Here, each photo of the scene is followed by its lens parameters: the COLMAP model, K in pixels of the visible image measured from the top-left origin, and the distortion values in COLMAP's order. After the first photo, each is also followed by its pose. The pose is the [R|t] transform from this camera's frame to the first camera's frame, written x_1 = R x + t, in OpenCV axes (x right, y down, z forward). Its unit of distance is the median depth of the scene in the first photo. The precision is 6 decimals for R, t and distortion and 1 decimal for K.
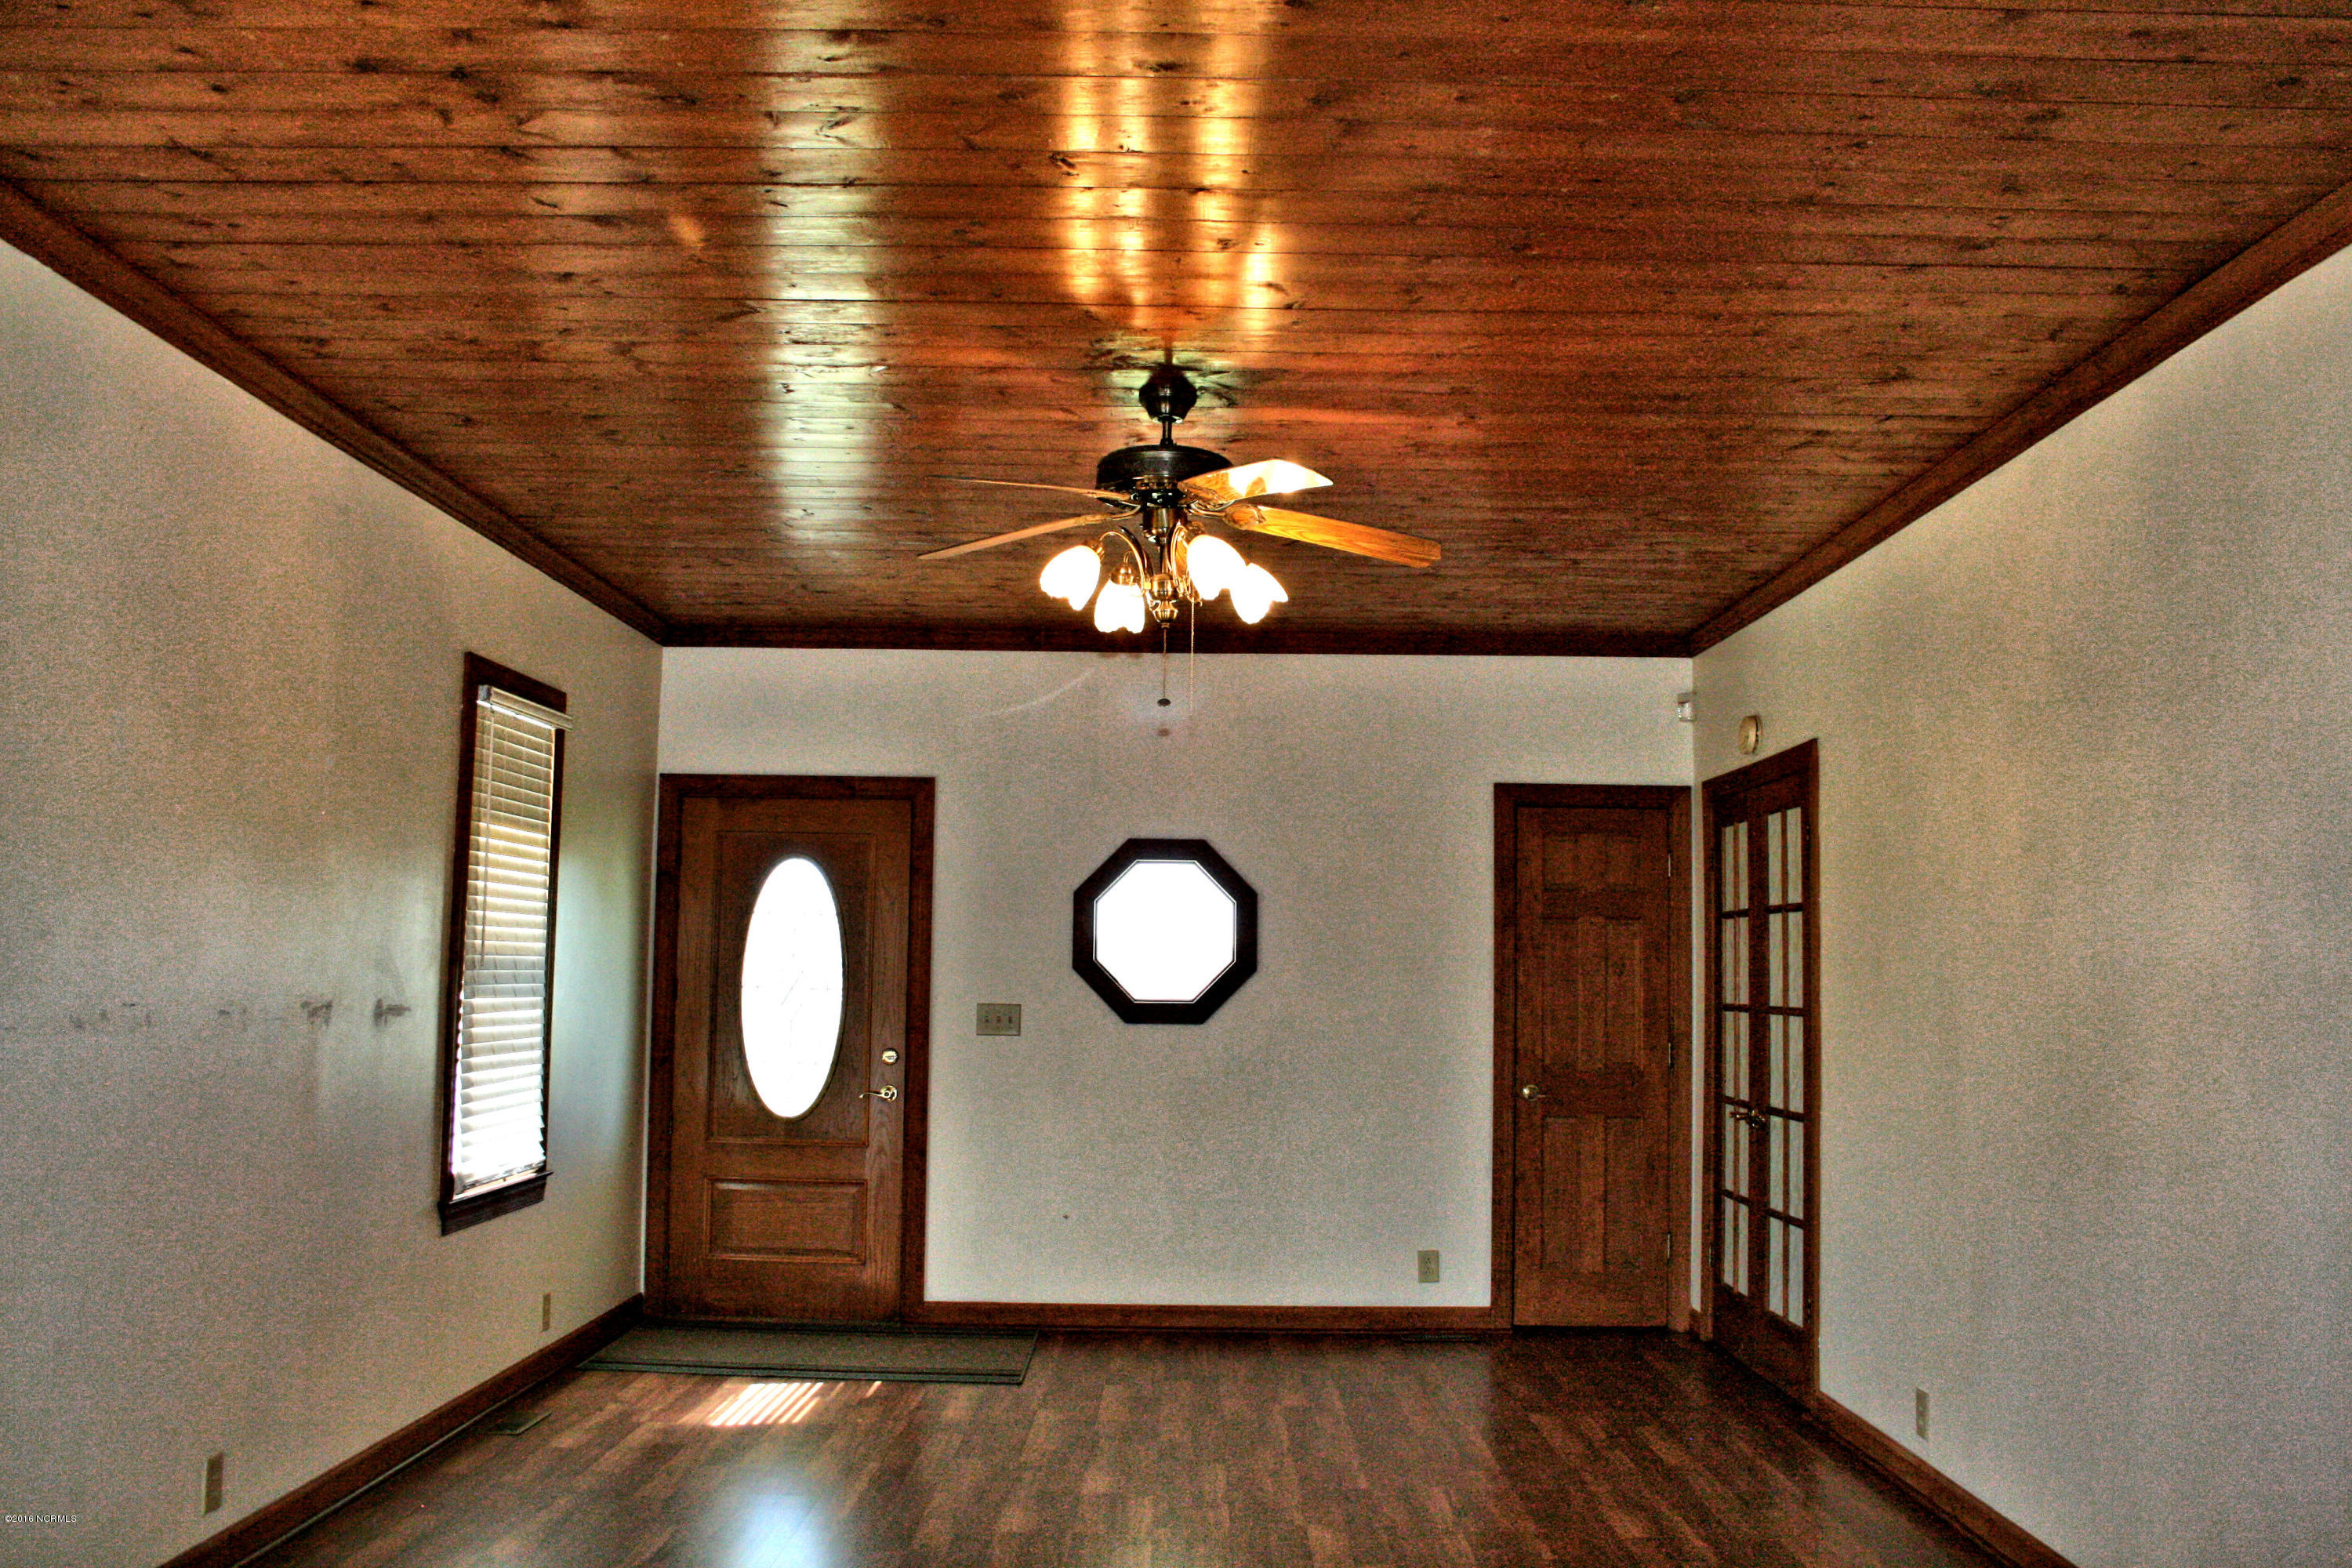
lens RADIAL K [[1986.9, 0, 1176.0], [0, 1986.9, 784.0], [0, 0, 1]] dist [-0.155405, 0.158025]
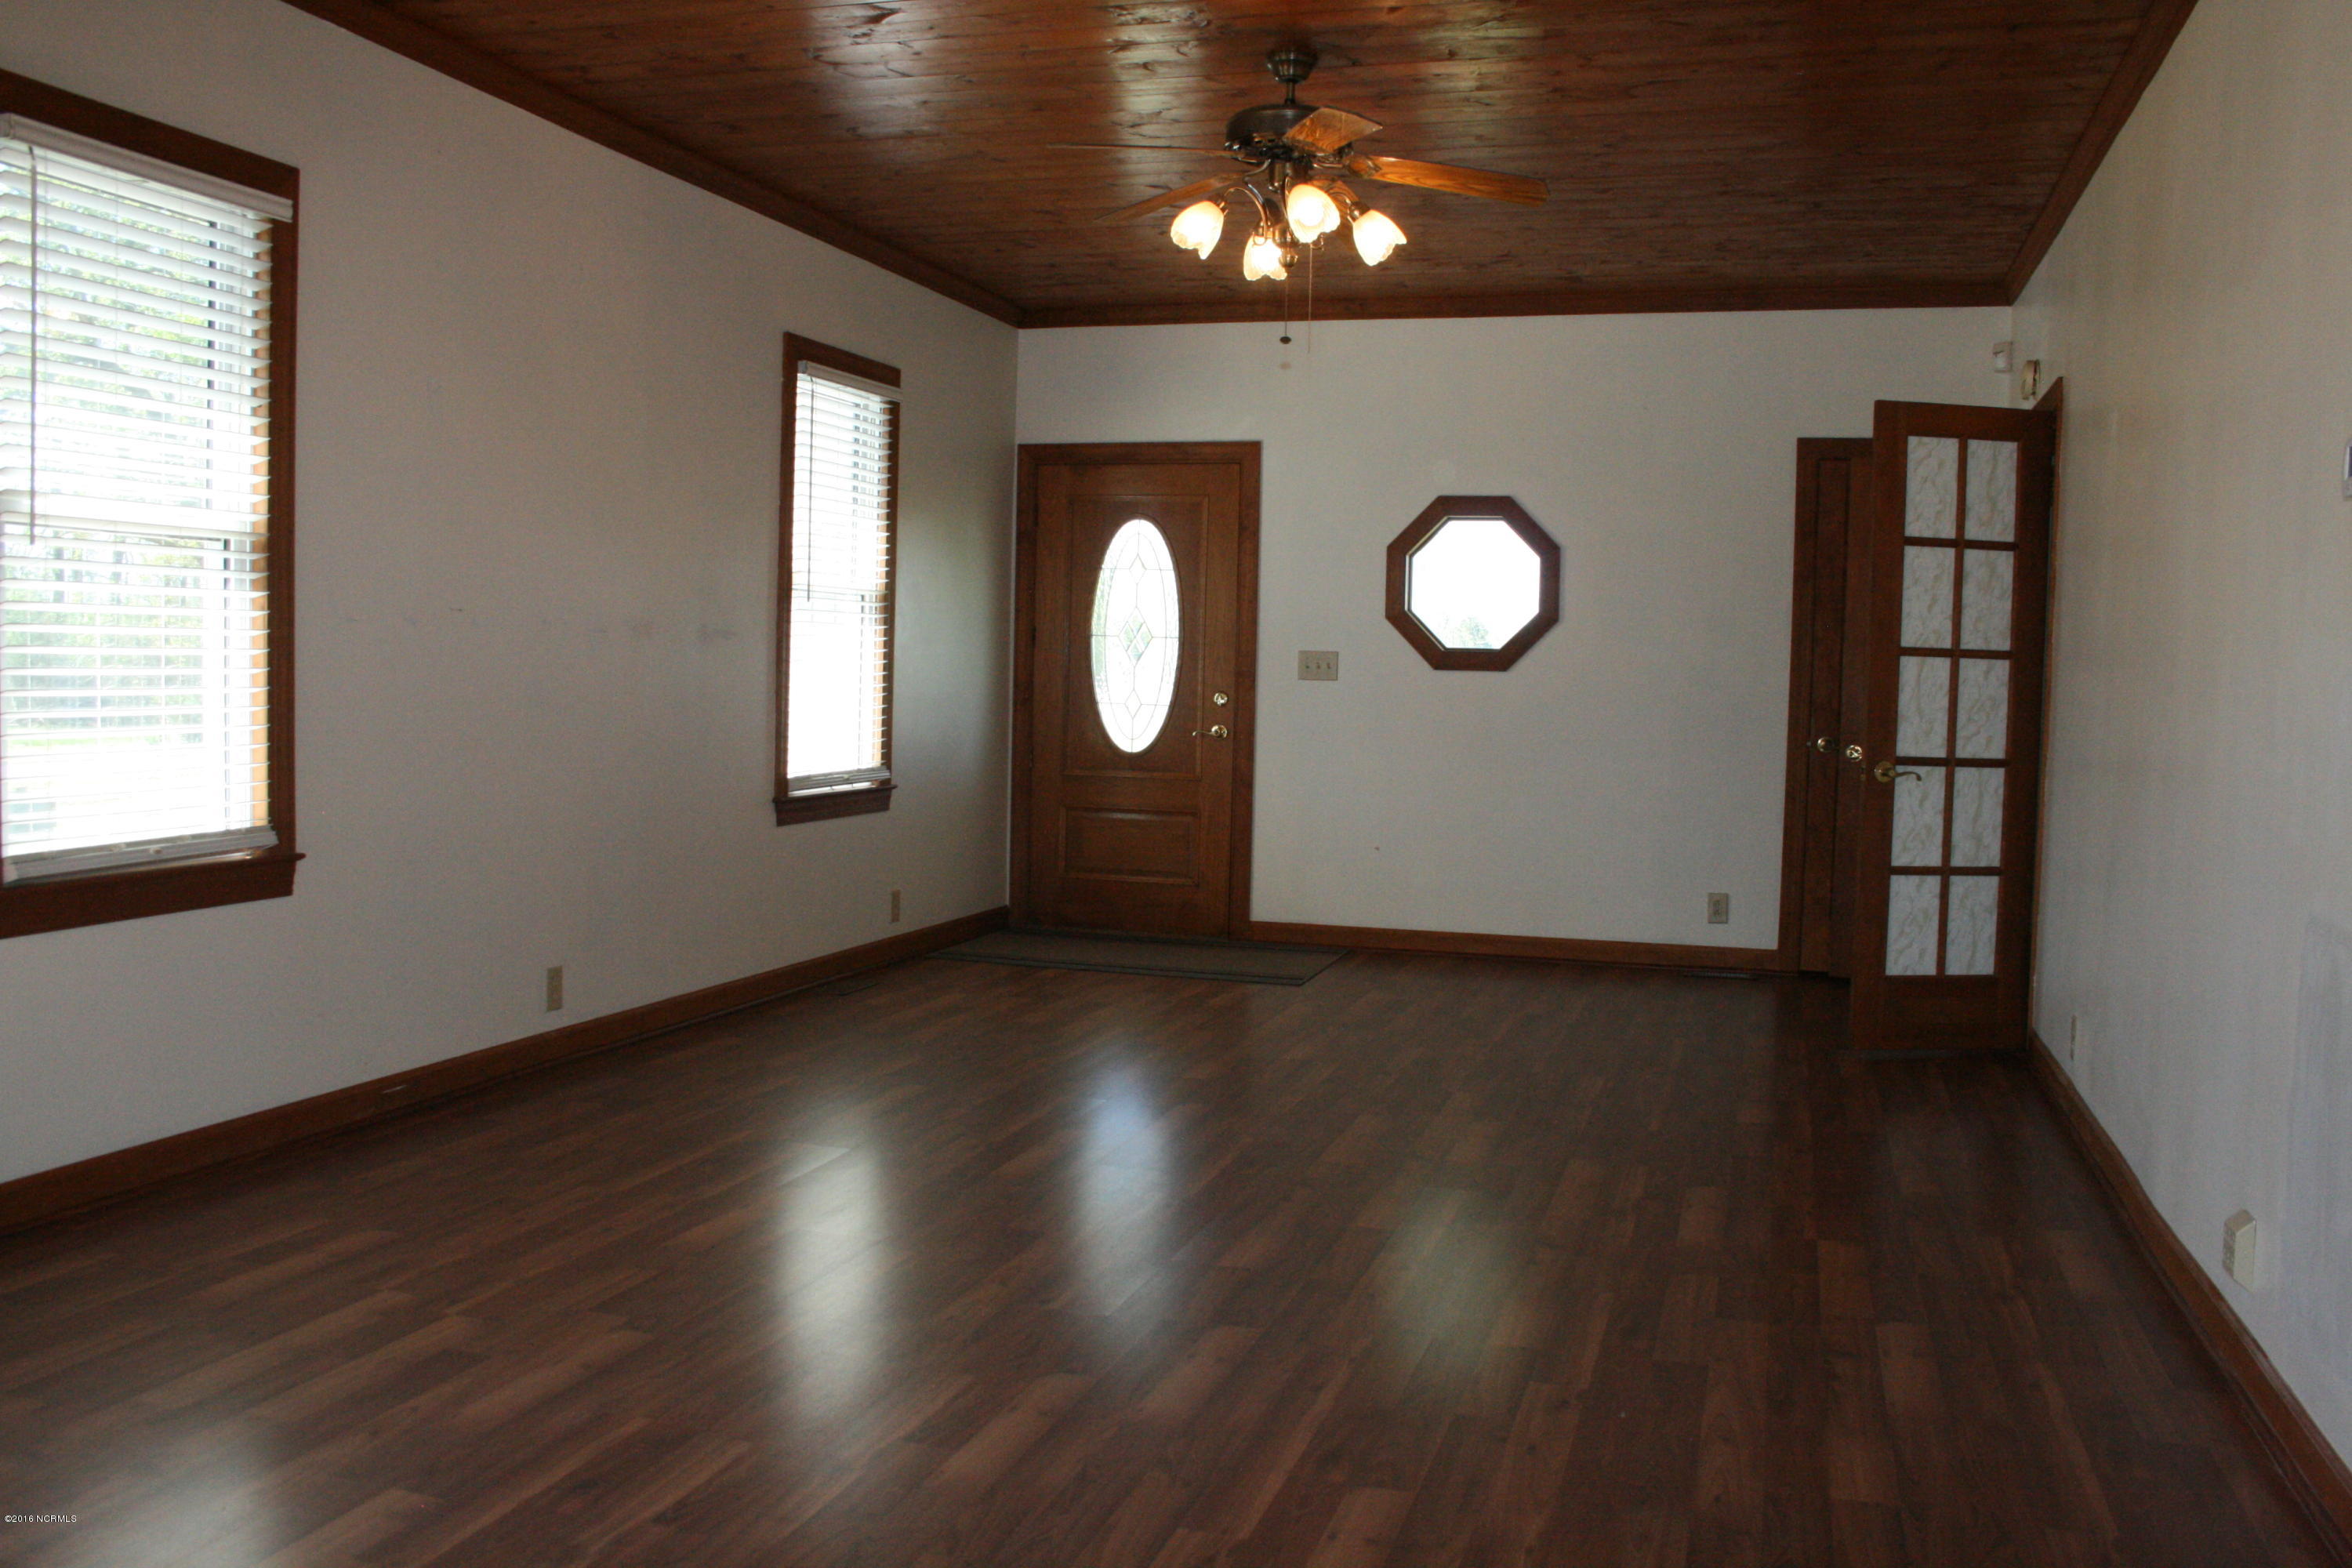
lens RADIAL K [[1986.9, 0, 1176.0], [0, 1986.9, 784.0], [0, 0, 1]] dist [-0.155405, 0.158025]
pose [[0.954608, 0.025052, -0.296808, 0.160551], [0.018026, 0.989772, 0.141517, 0.028219], [0.297318, -0.140444, 0.944393, -0.055615]]
